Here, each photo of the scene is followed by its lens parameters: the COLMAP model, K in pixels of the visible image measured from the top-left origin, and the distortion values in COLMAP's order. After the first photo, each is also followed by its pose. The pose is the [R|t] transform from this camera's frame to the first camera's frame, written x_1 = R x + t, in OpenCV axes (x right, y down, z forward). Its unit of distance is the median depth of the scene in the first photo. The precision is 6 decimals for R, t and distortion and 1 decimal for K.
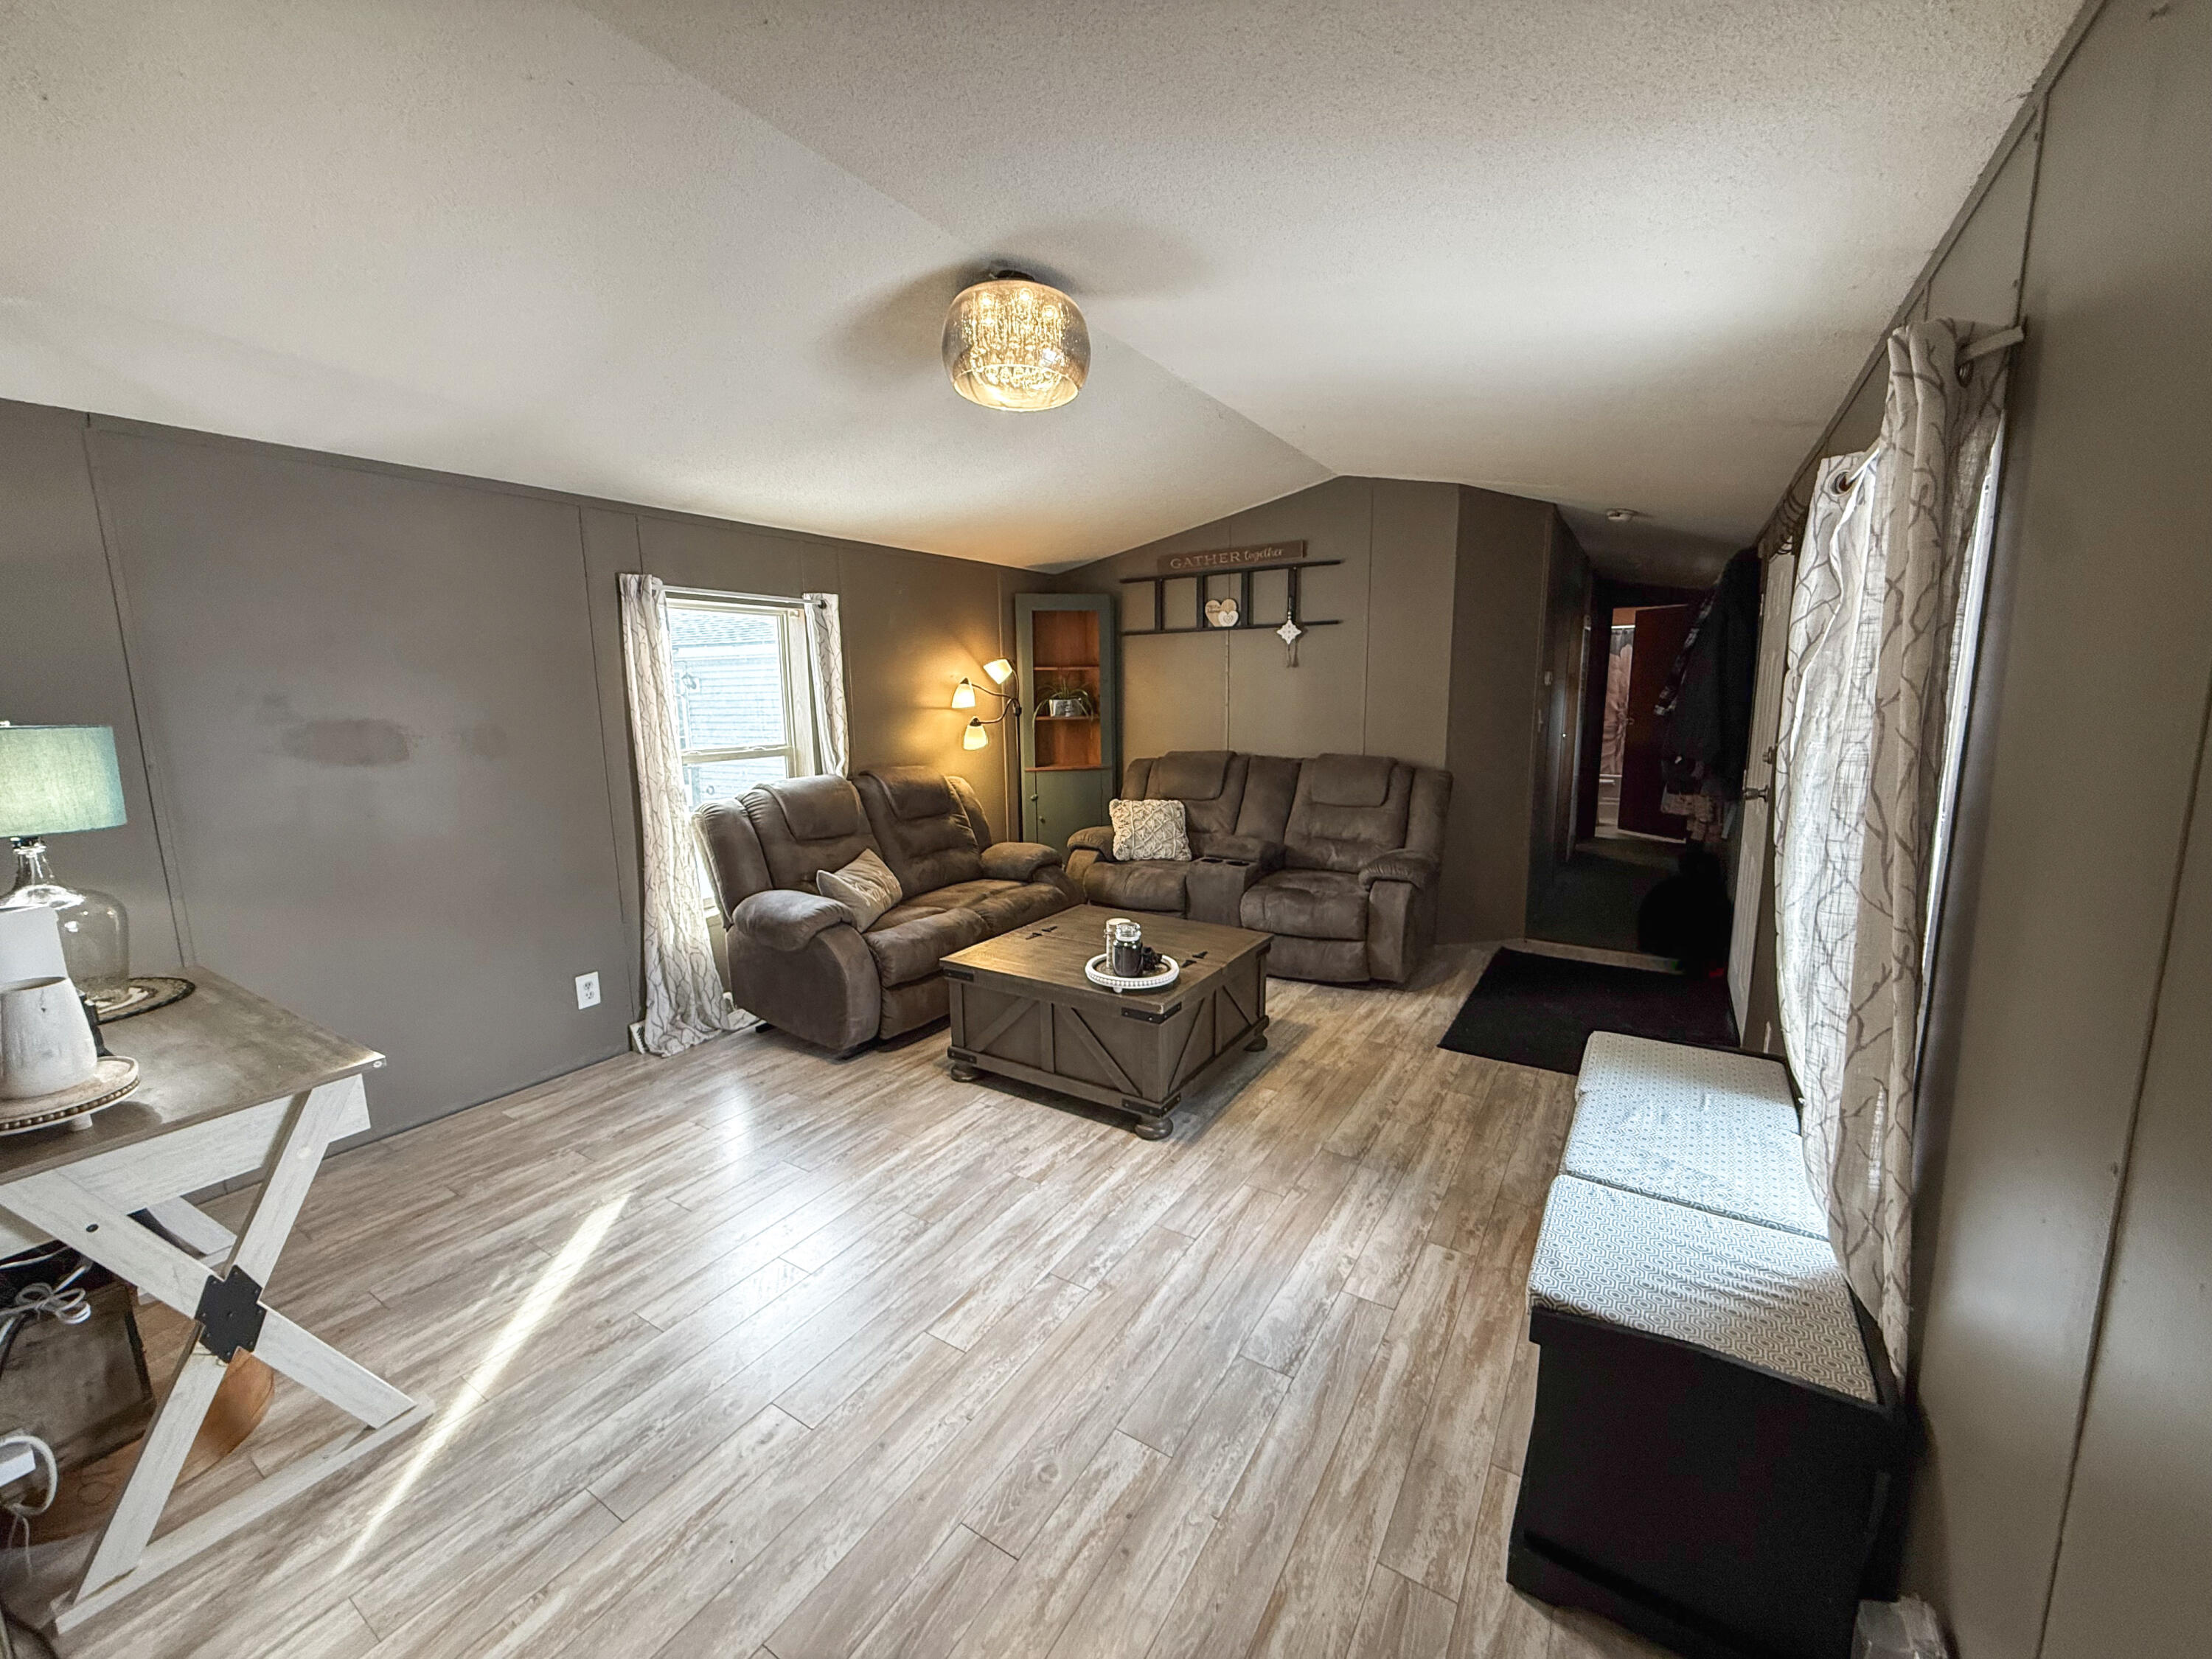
lens RADIAL K [[878.2, 0, 1098.2], [0, 878.2, 829.3], [0, 0, 1]] dist [0.000656, -0.000207]
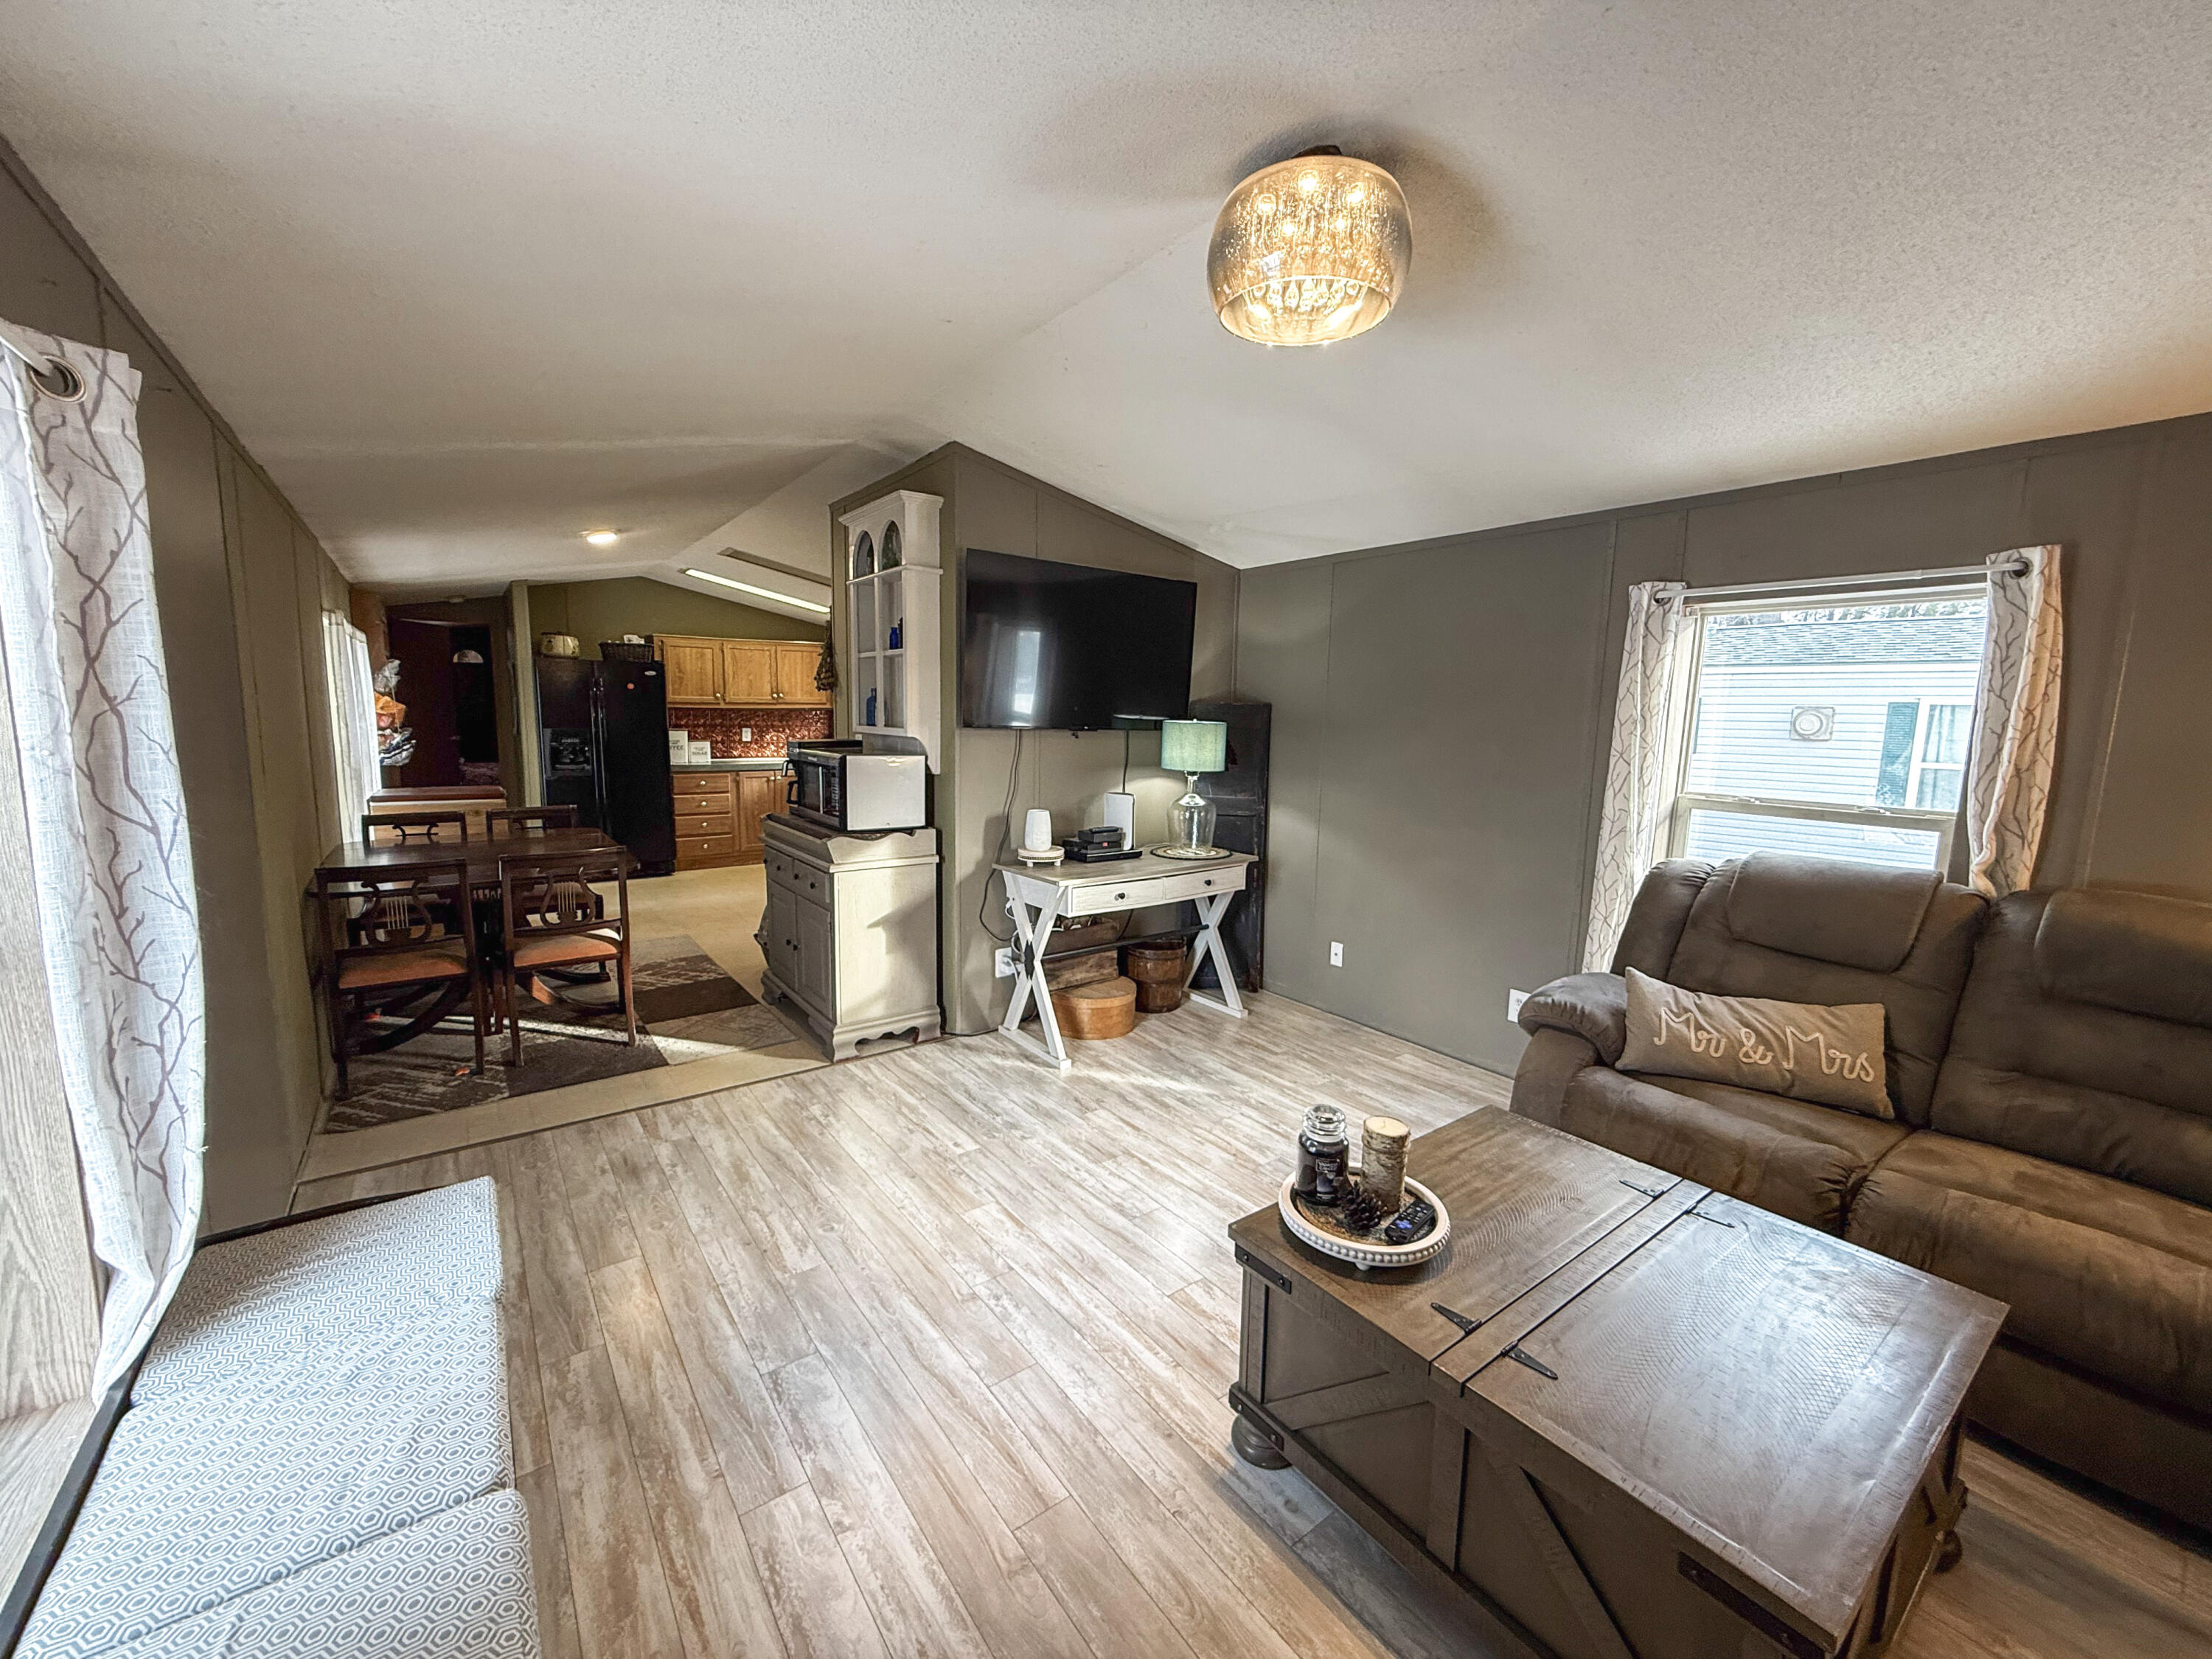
lens RADIAL K [[878.2, 0, 1098.2], [0, 878.2, 829.3], [0, 0, 1]] dist [0.000656, -0.000207]
pose [[-0.357345, 0.133819, -0.924336, 0.628445], [-0.162162, 0.965761, 0.202507, -0.176582], [0.919787, 0.222257, -0.323409, 1.031127]]
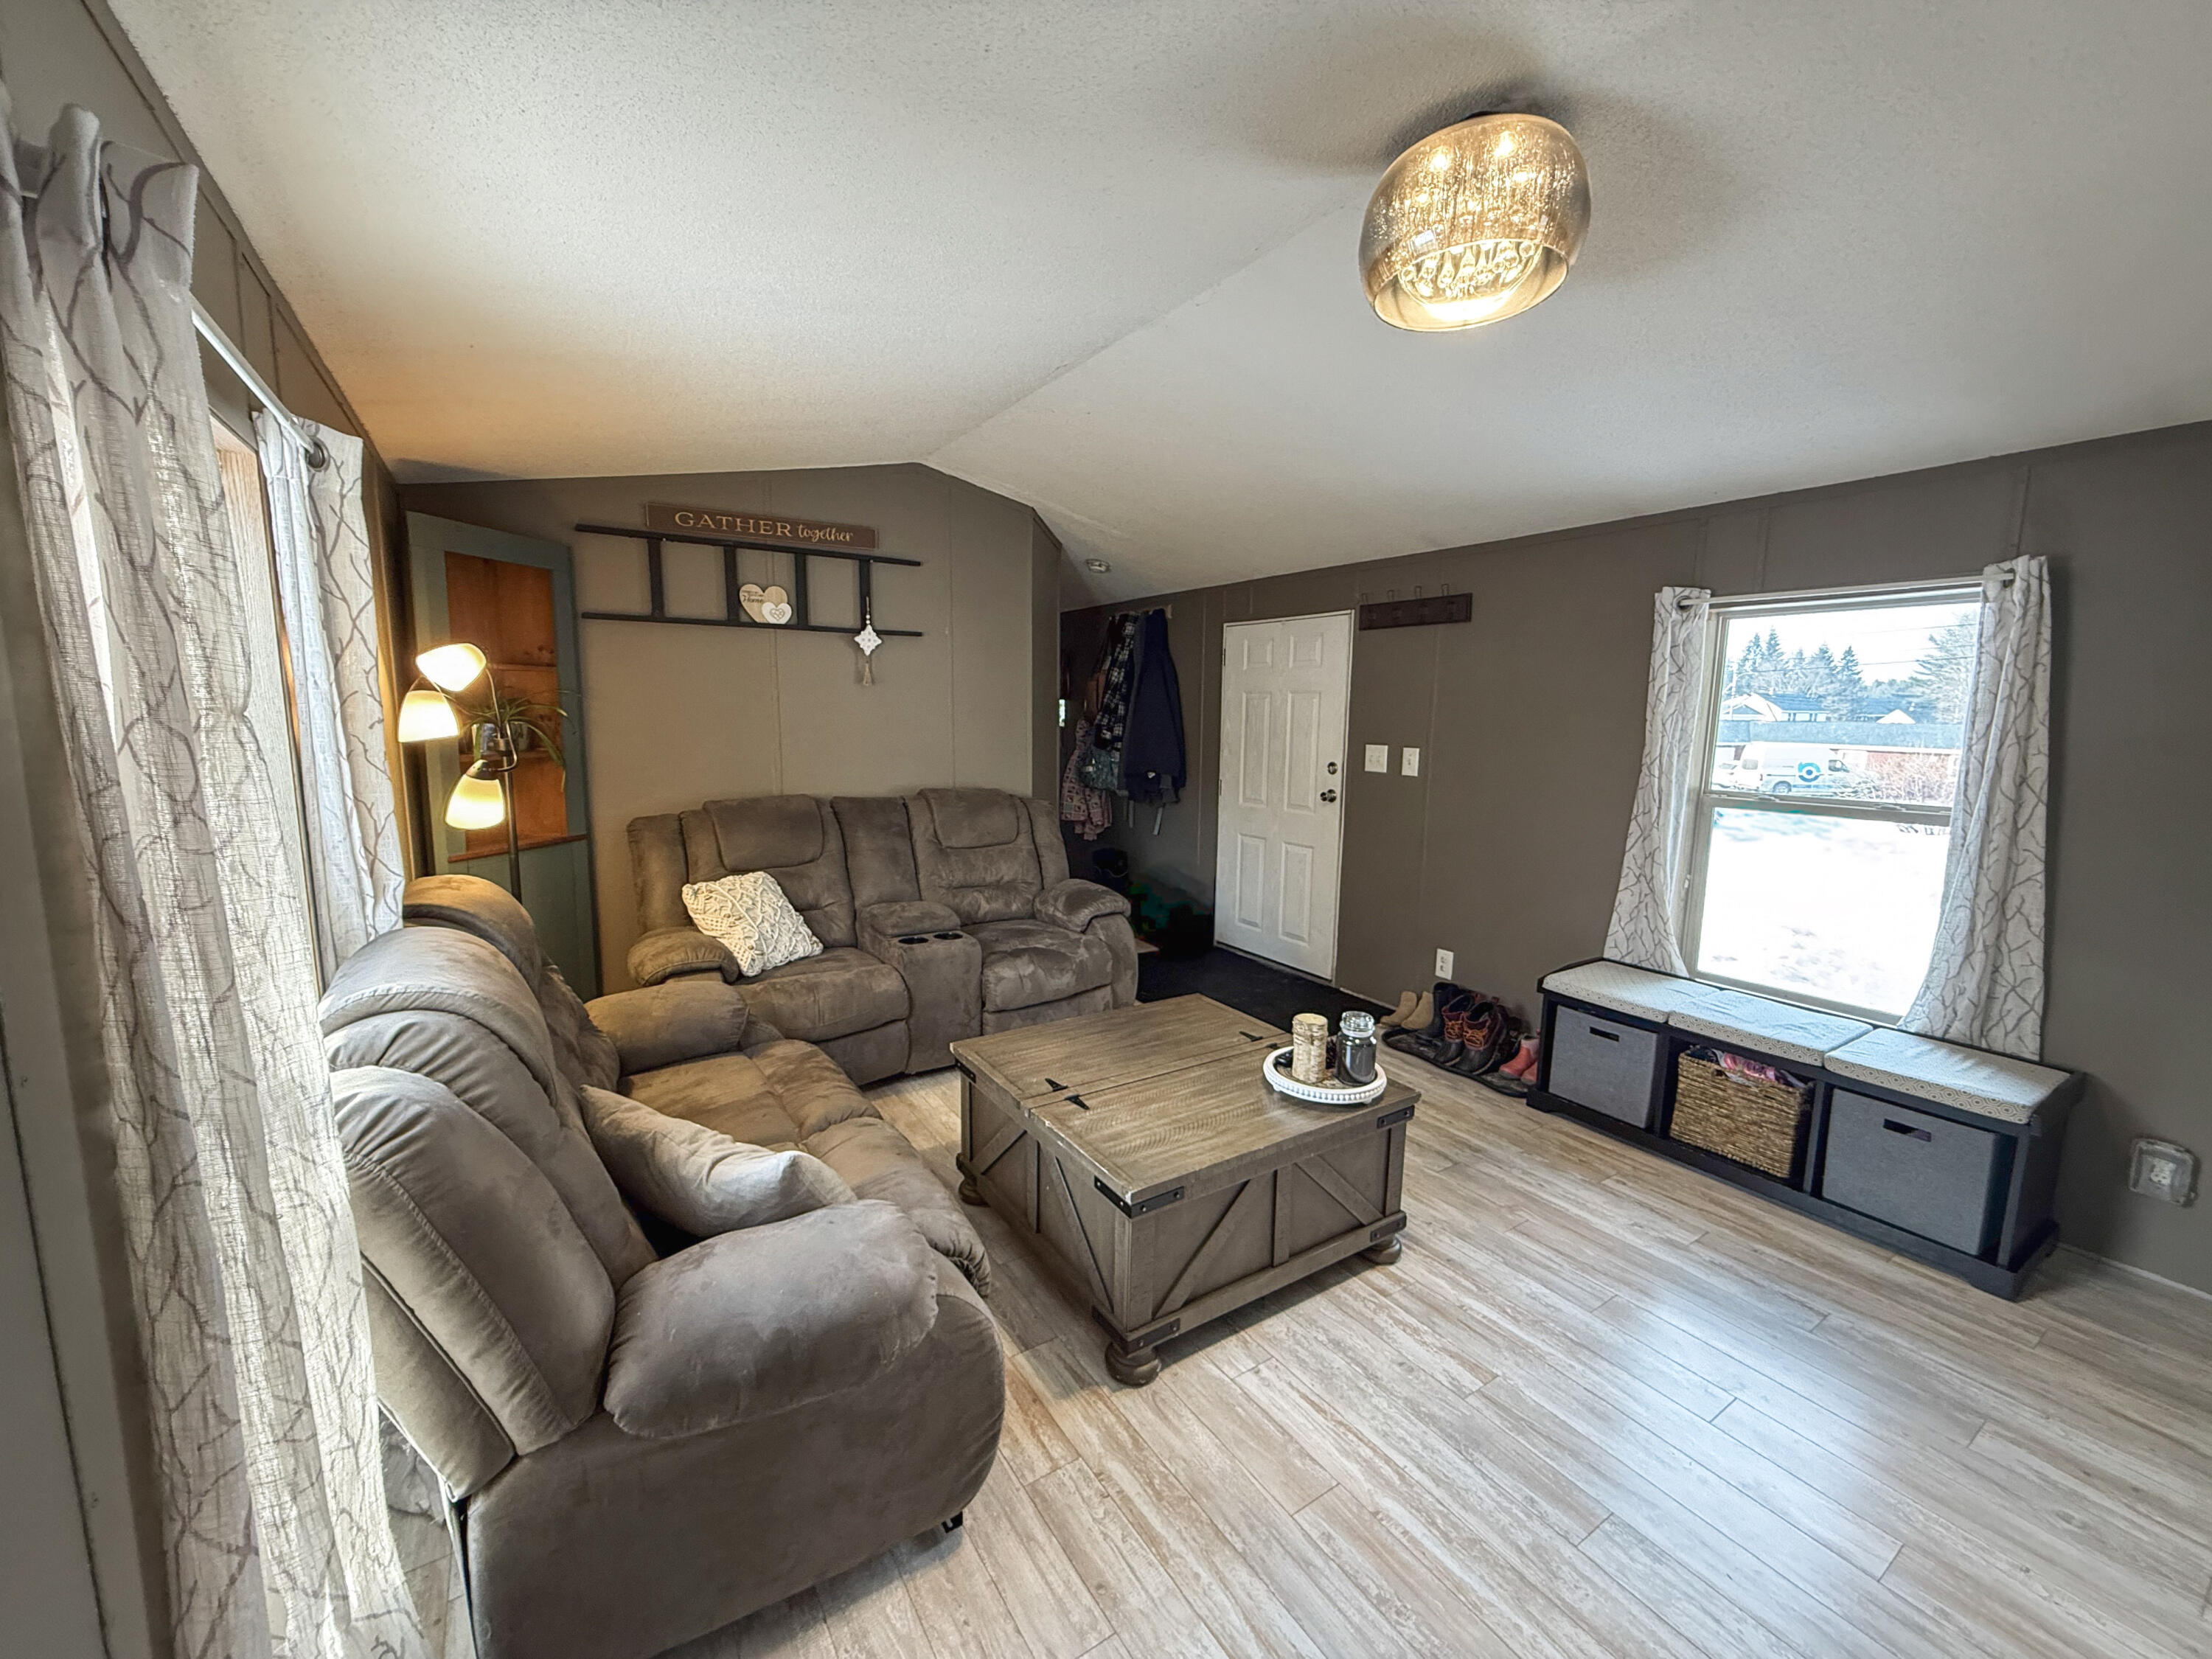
lens RADIAL K [[878.2, 0, 1098.2], [0, 878.2, 829.3], [0, 0, 1]] dist [0.000656, -0.000207]
pose [[0.414504, -0.105755, 0.903882, -0.774779], [0.126201, 0.990308, 0.057993, -0.133878], [-0.901254, 0.090033, 0.423834, 0.879034]]
